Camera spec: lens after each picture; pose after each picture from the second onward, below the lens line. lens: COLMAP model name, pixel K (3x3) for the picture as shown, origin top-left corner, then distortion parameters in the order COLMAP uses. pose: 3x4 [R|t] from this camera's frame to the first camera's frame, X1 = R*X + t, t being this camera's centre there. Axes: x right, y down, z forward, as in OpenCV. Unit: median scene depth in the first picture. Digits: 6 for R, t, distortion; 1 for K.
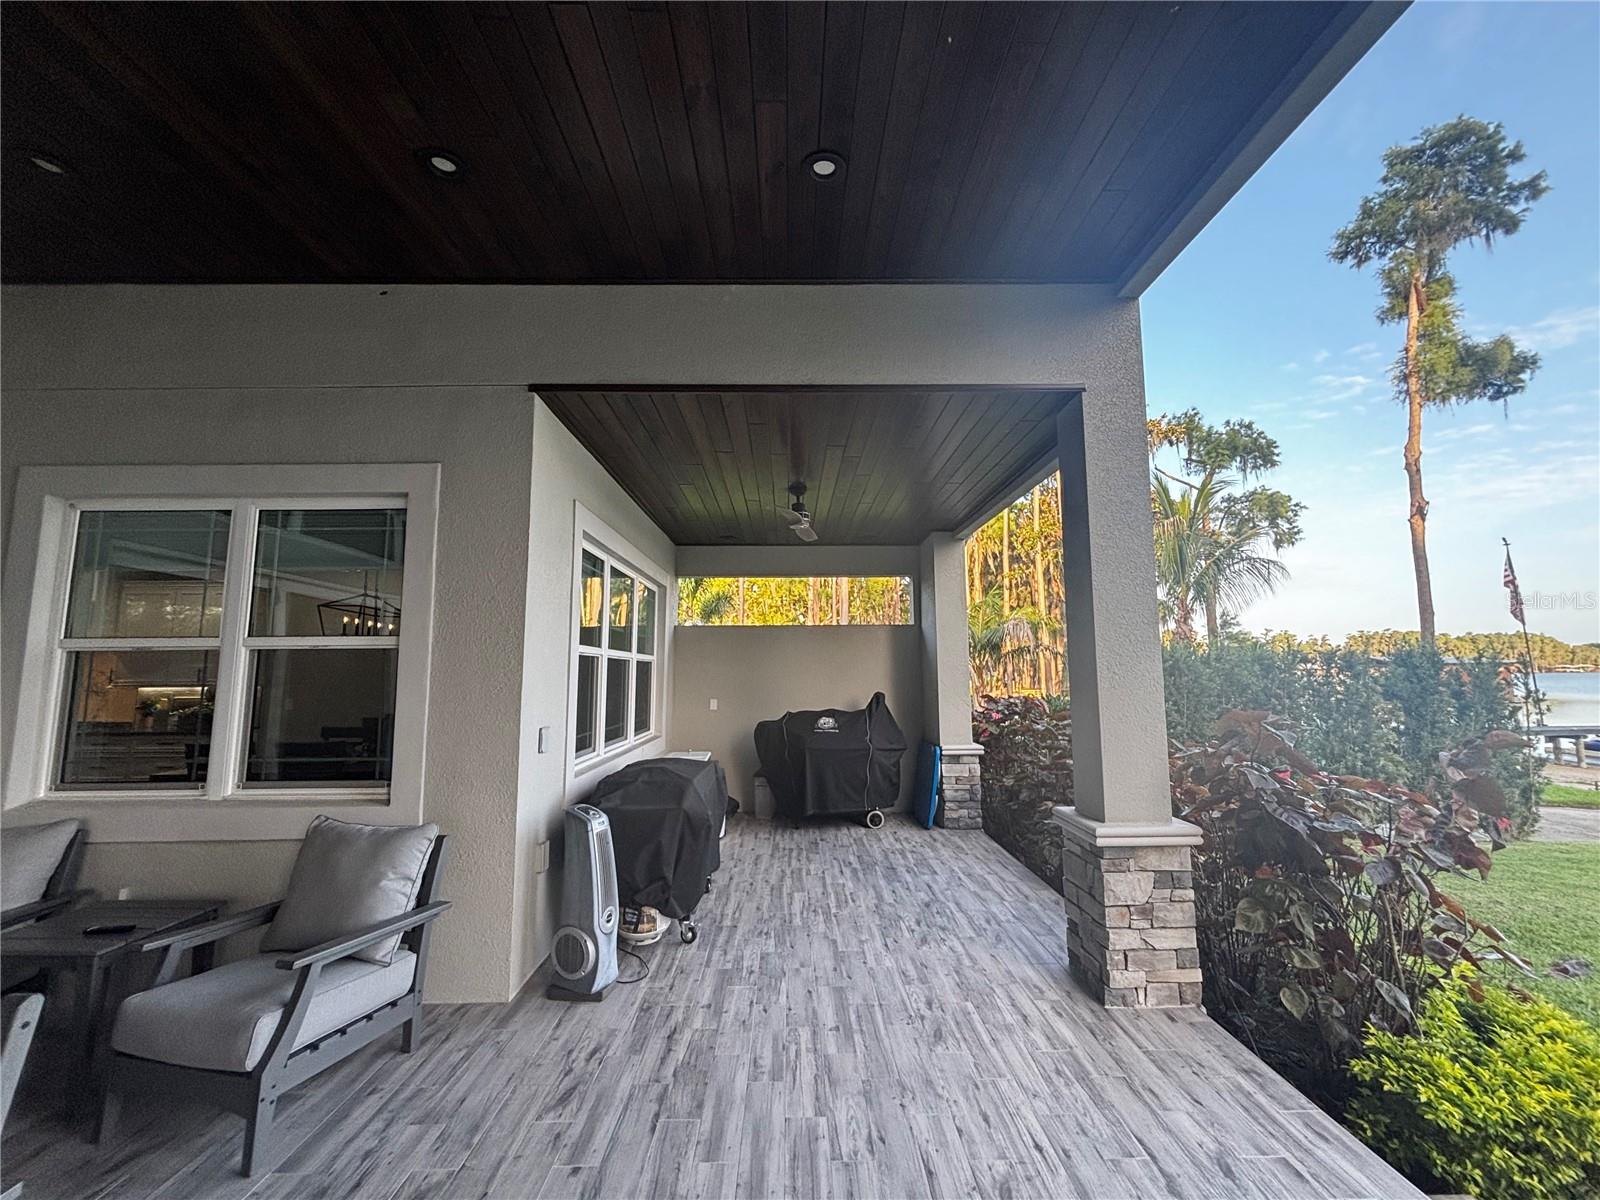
lens RADIAL K [[640.4, 0, 800.3], [0, 640.4, 601.4], [0, 0, 1]] dist [0.001267, -0.000049]
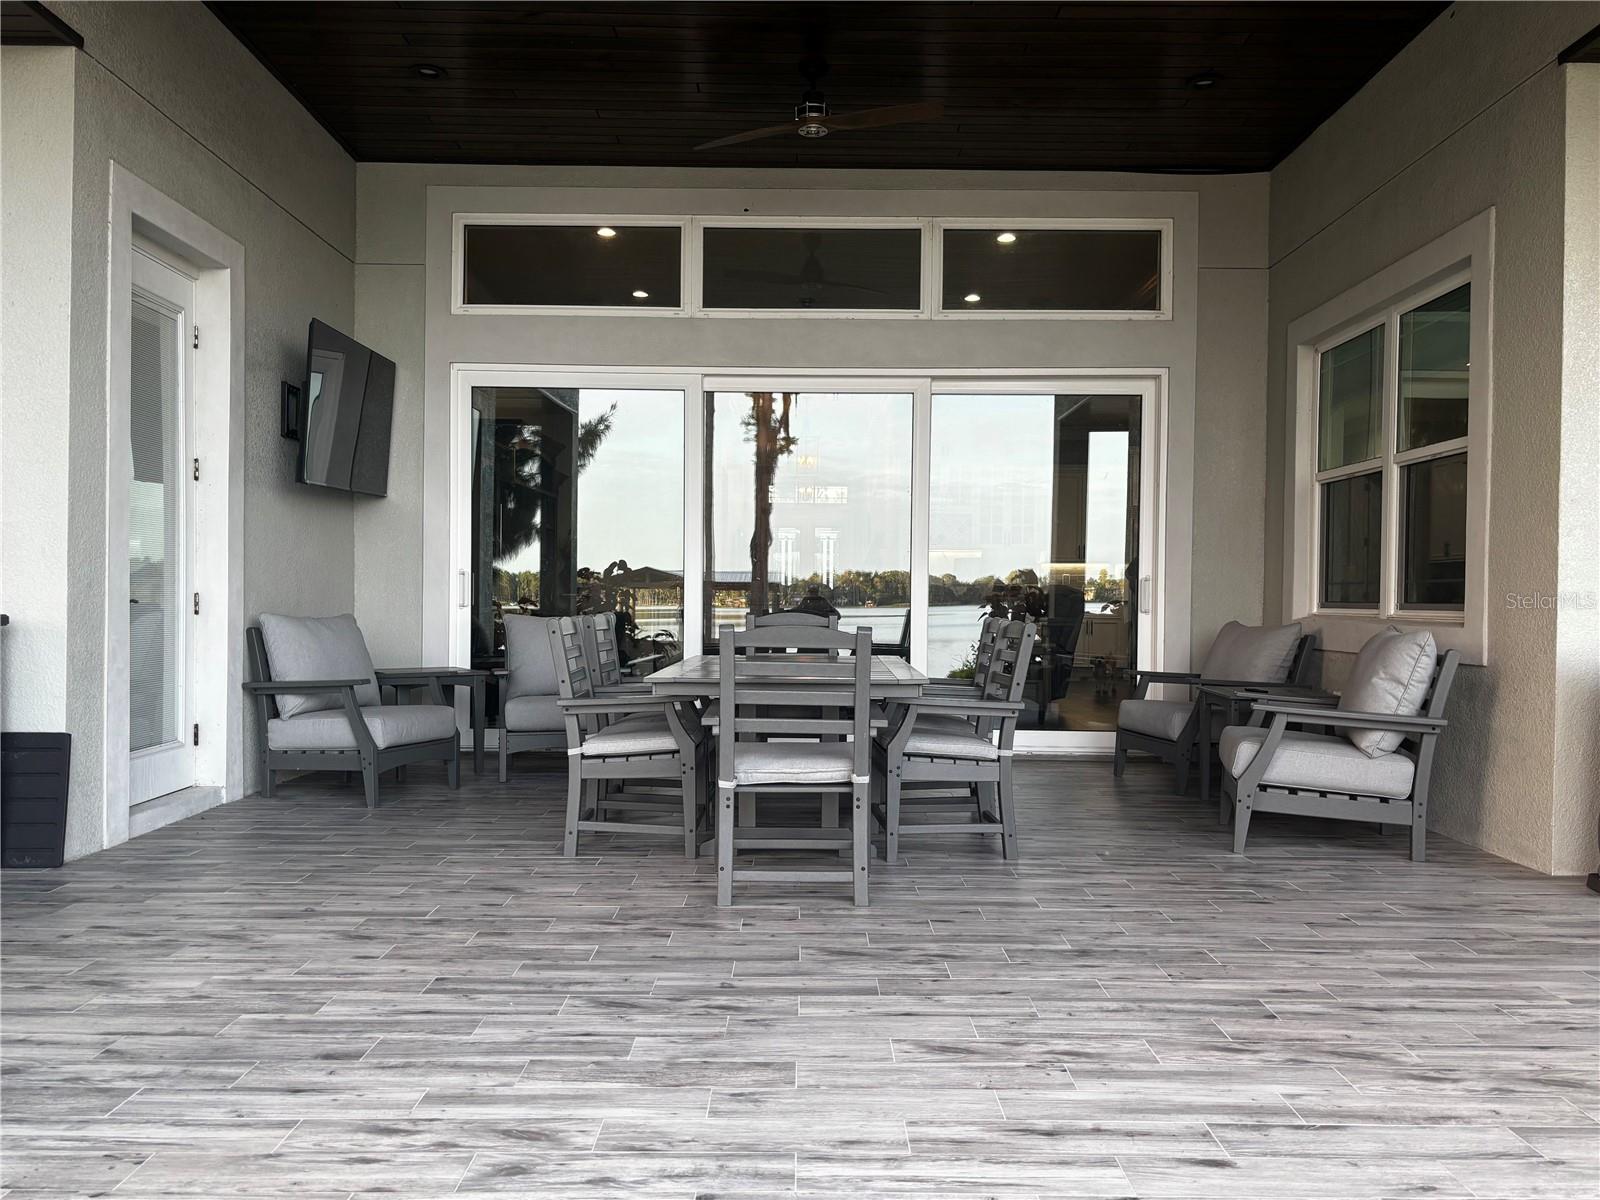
lens RADIAL K [[1213.8, 0, 799.9], [0, 1213.8, 602.8], [0, 0, 1]] dist [0.012928, 0.002426]
pose [[-0.021232, 0.013421, -0.999685, 1.235964], [0.108206, 0.994067, 0.011047, 0.205871], [0.993902, -0.107937, -0.022558, 0.177243]]
